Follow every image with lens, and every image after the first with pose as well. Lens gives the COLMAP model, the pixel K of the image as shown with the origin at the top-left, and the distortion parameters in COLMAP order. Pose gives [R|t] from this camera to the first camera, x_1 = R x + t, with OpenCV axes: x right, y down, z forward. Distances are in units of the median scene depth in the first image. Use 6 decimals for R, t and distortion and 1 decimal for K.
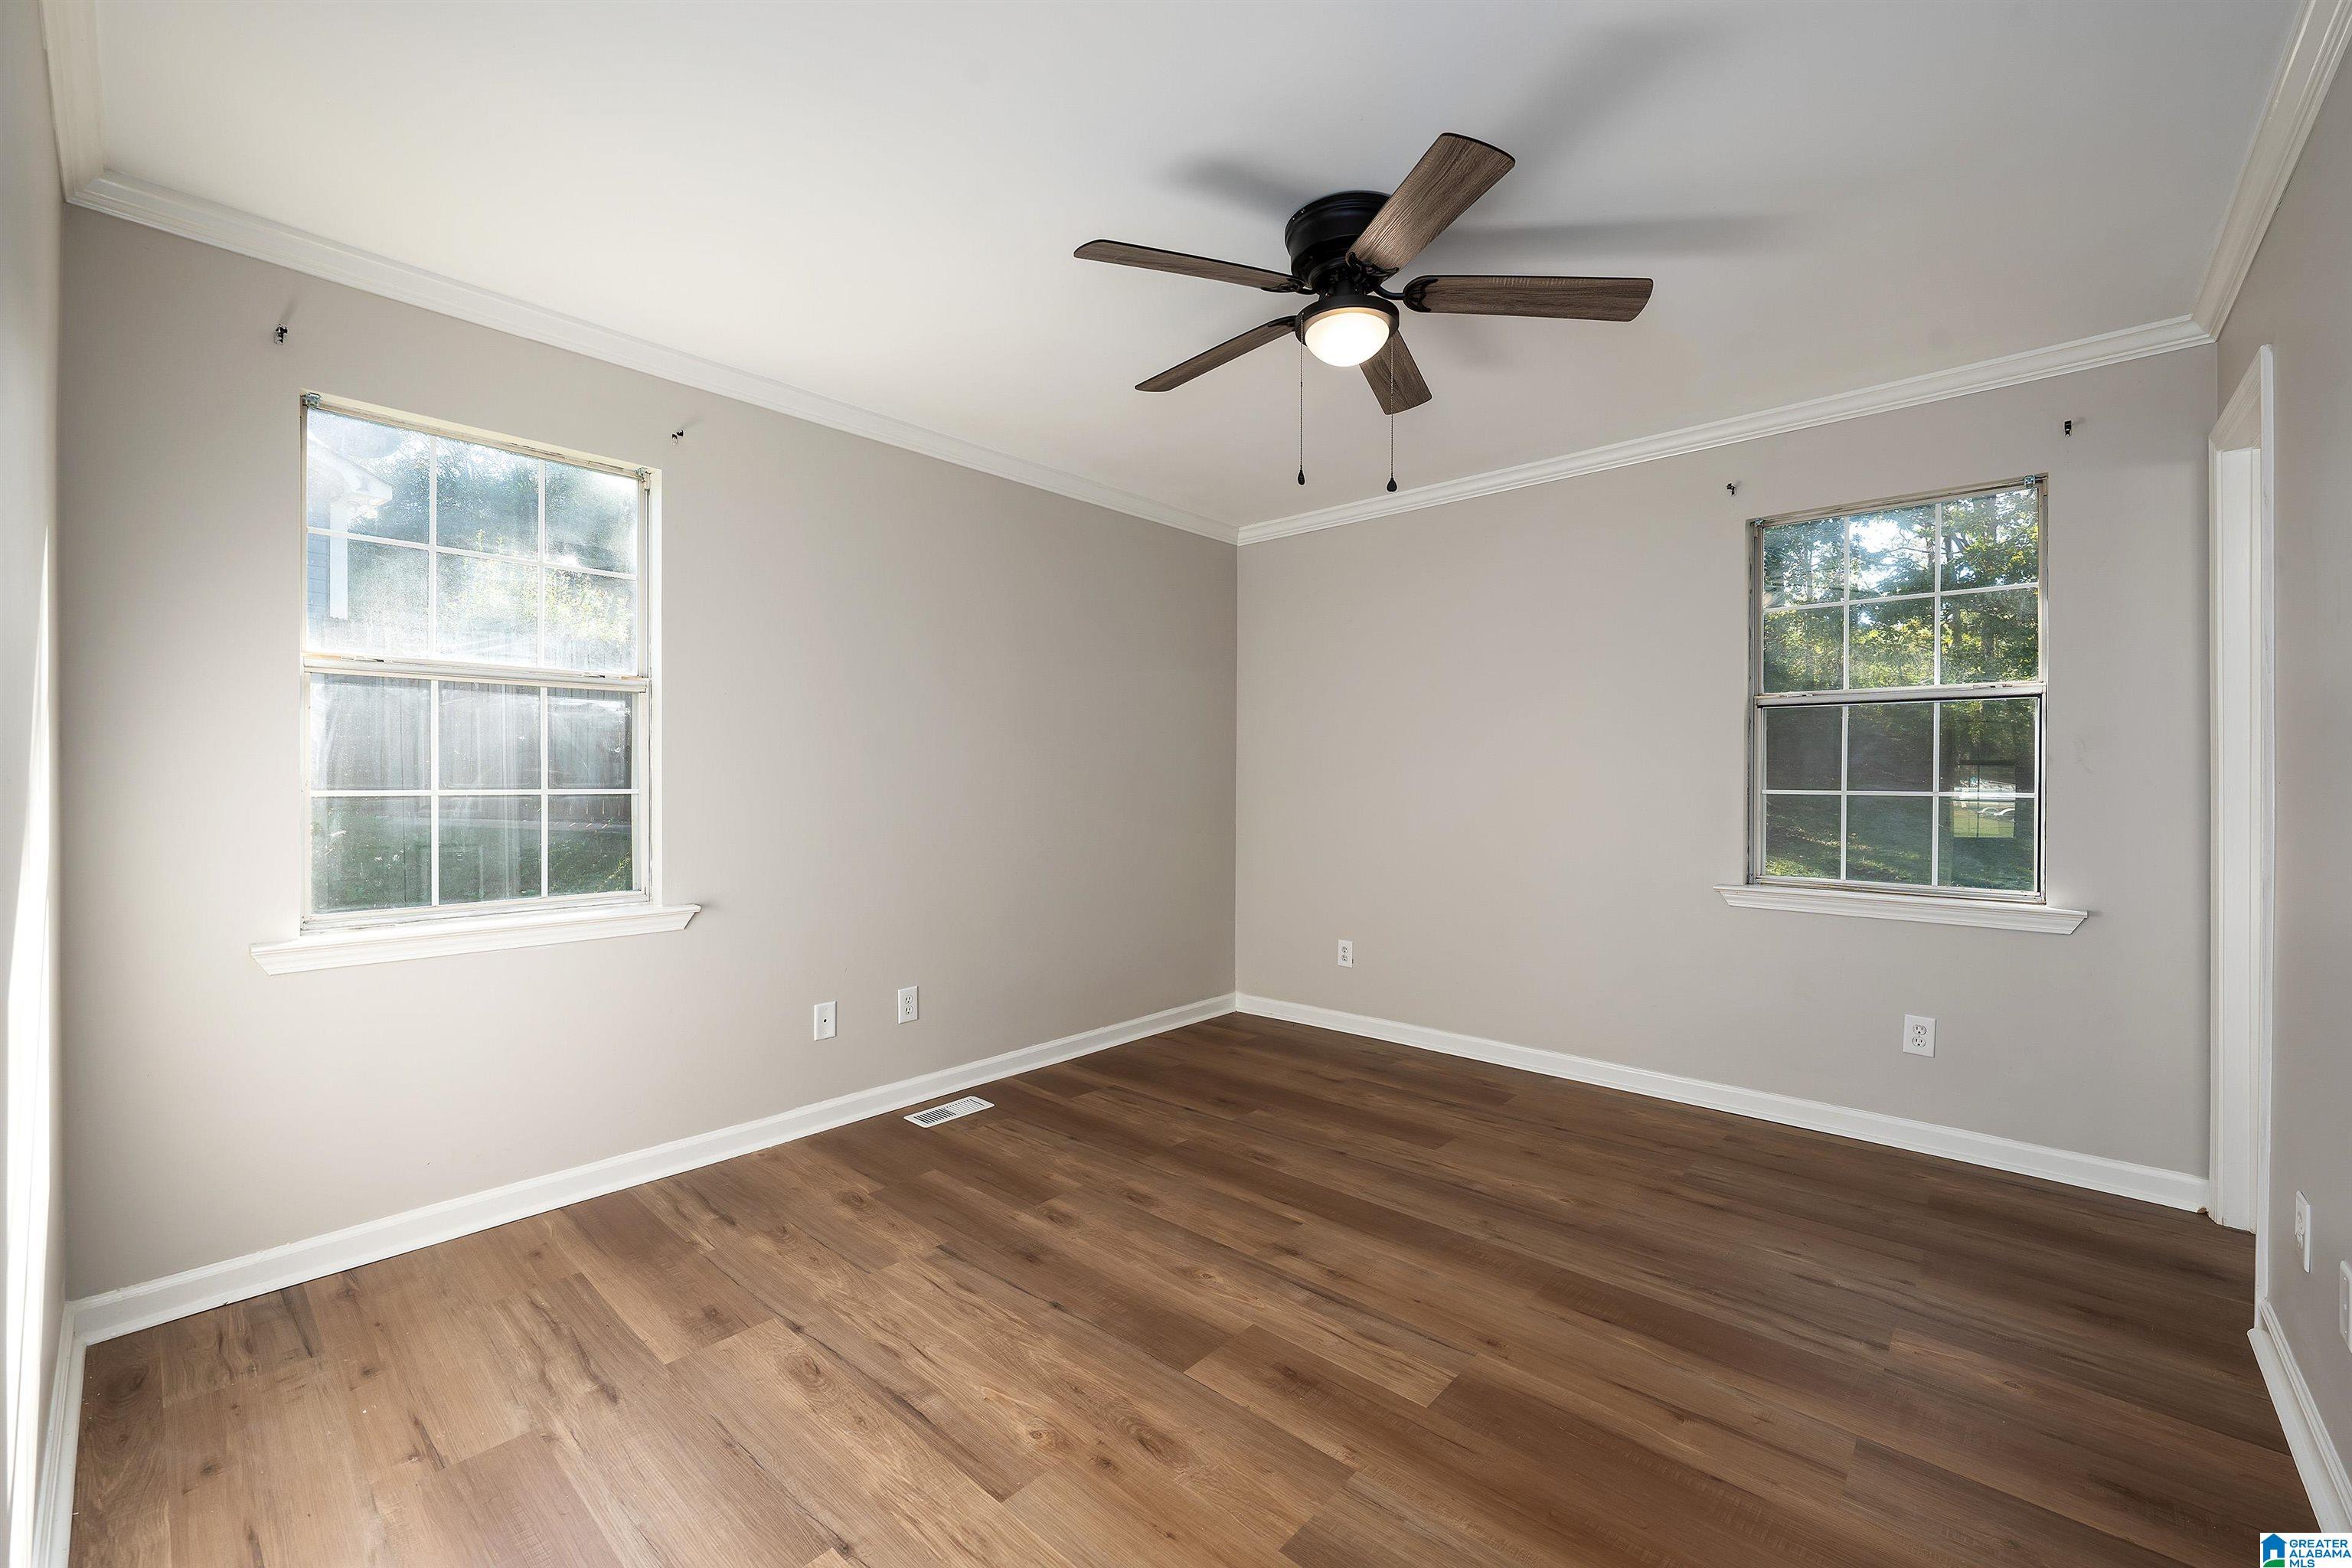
lens RADIAL K [[958.7, 0, 1178.7], [0, 958.7, 778.4], [0, 0, 1]] dist [-0.000164, 0.000039]
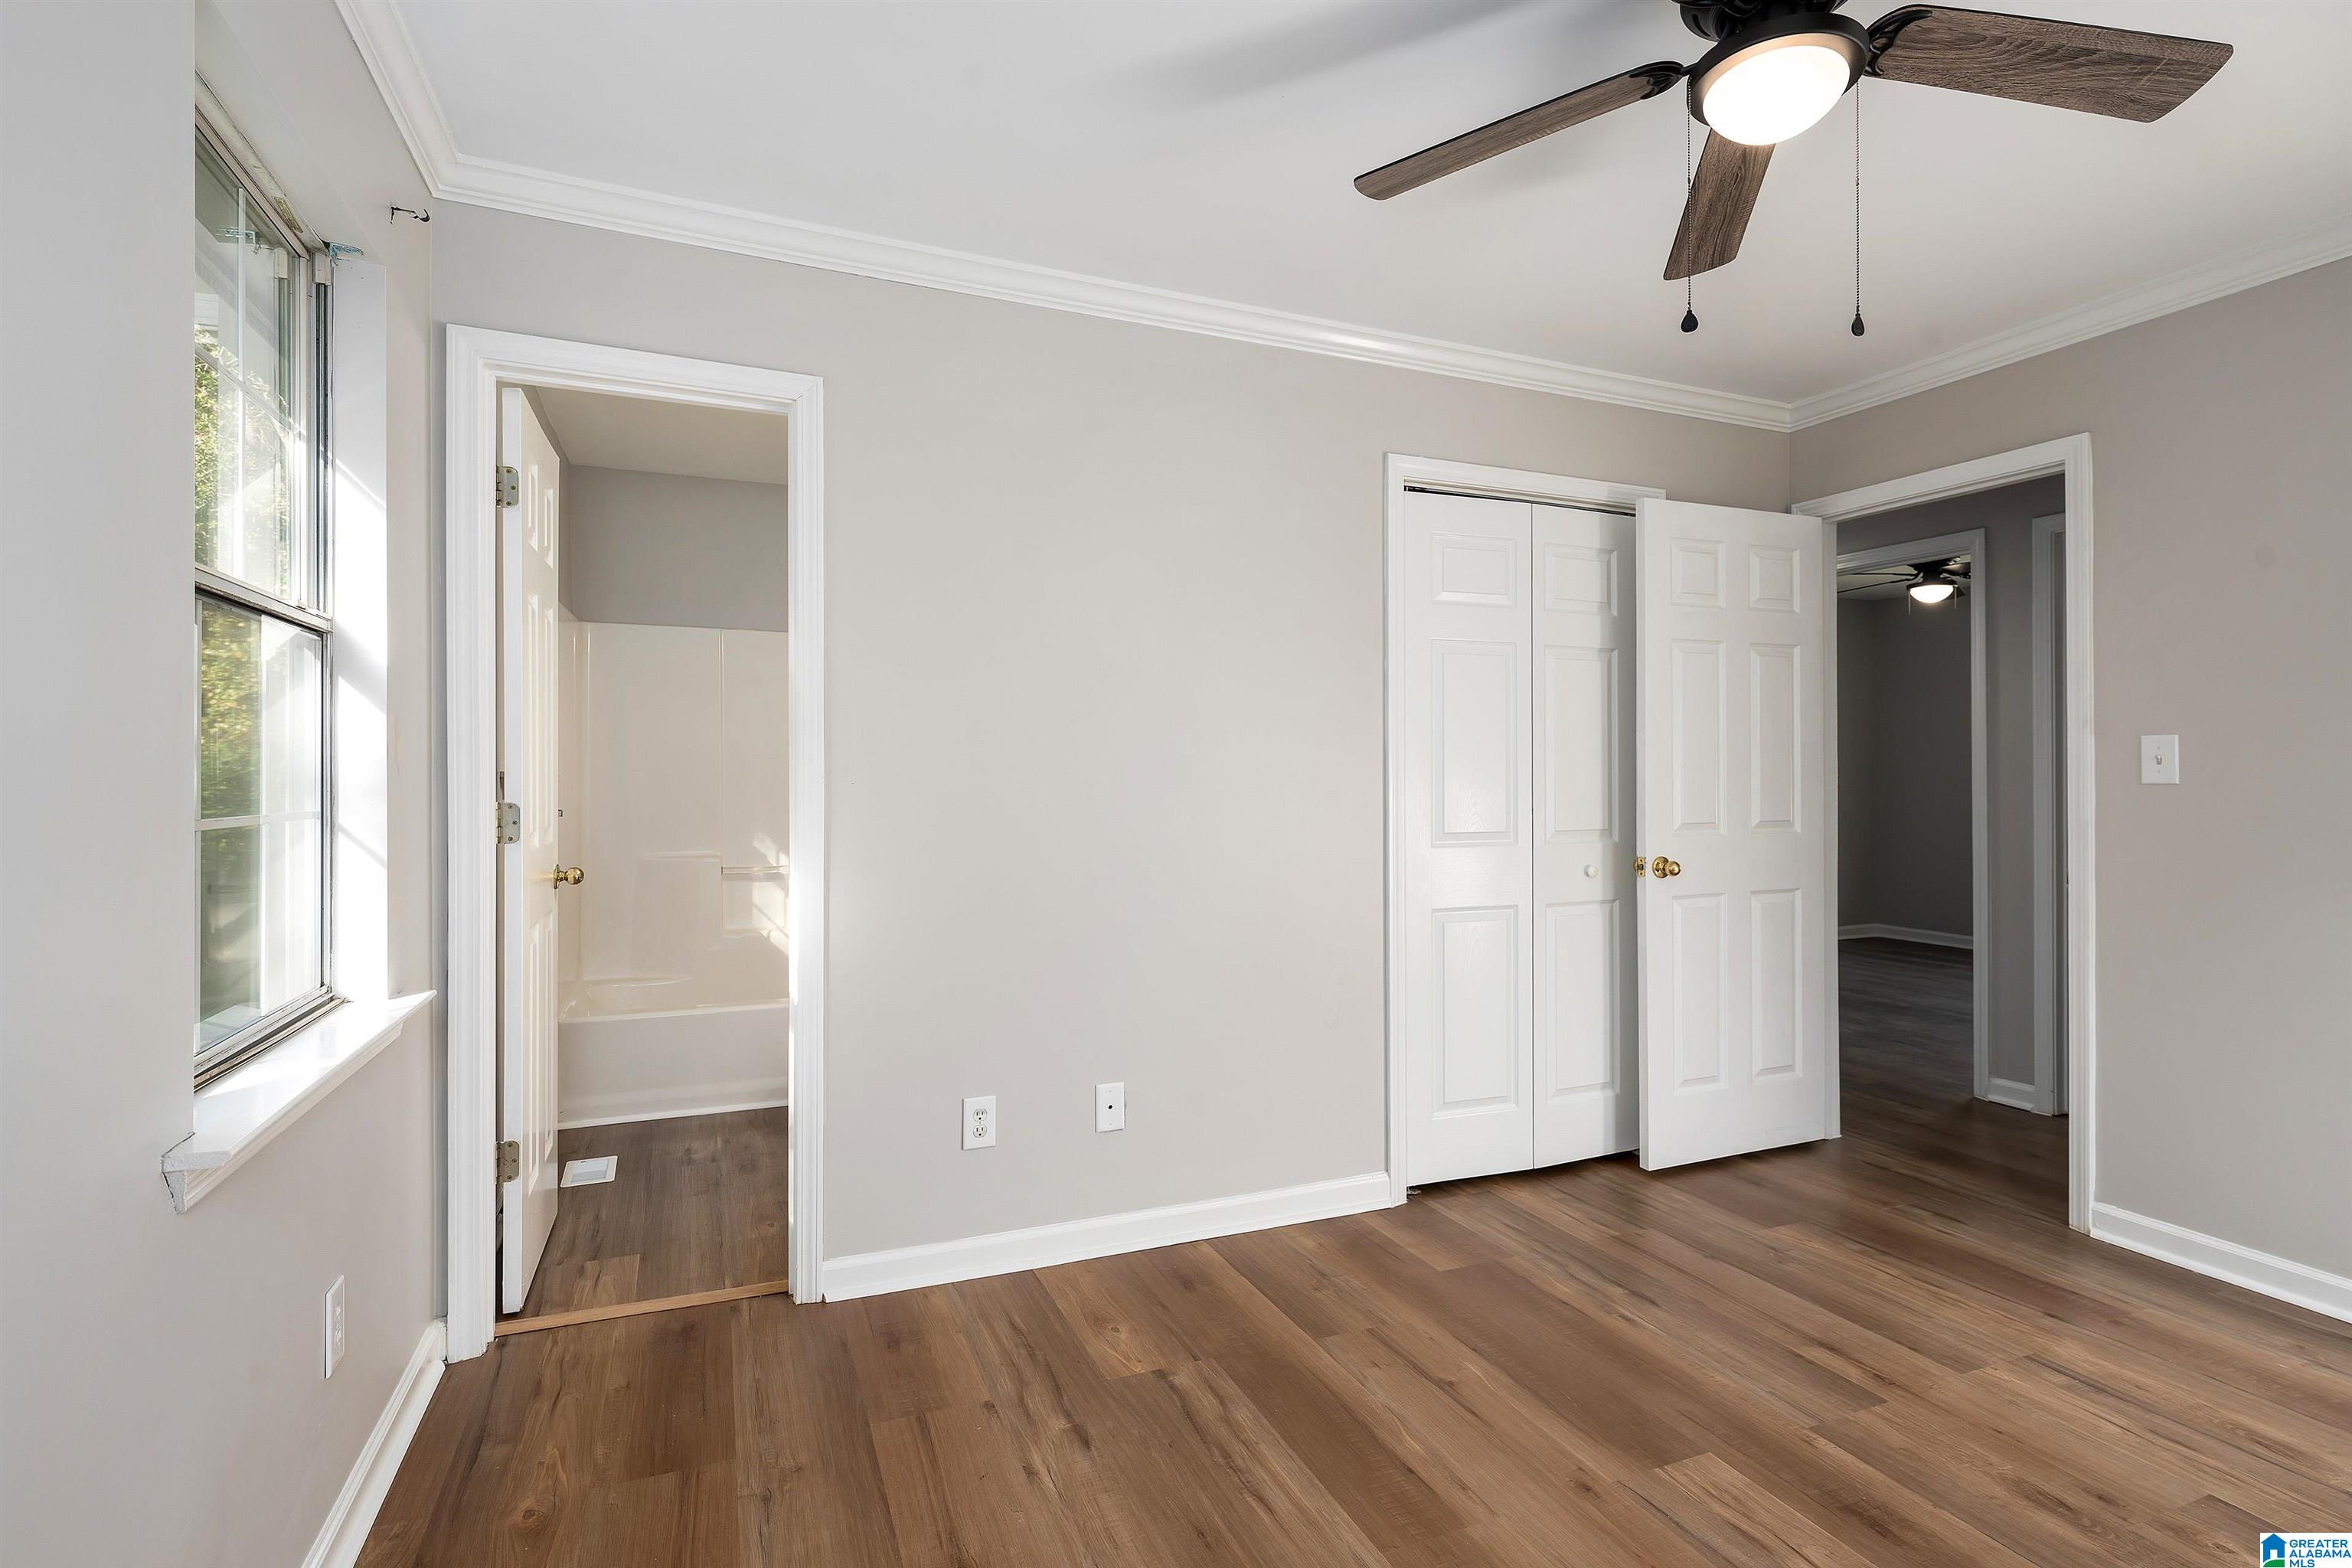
lens RADIAL K [[1129.1, 0, 1170.9], [0, 1129.1, 774.0], [0, 0, 1]] dist [-0.001931, -0.000391]
pose [[-0.903607, 0.003245, 0.428351, 0.251367], [0.003038, 0.999995, -0.001165, -0.009372], [-0.428353, 0.000249, -0.903612, 2.157354]]
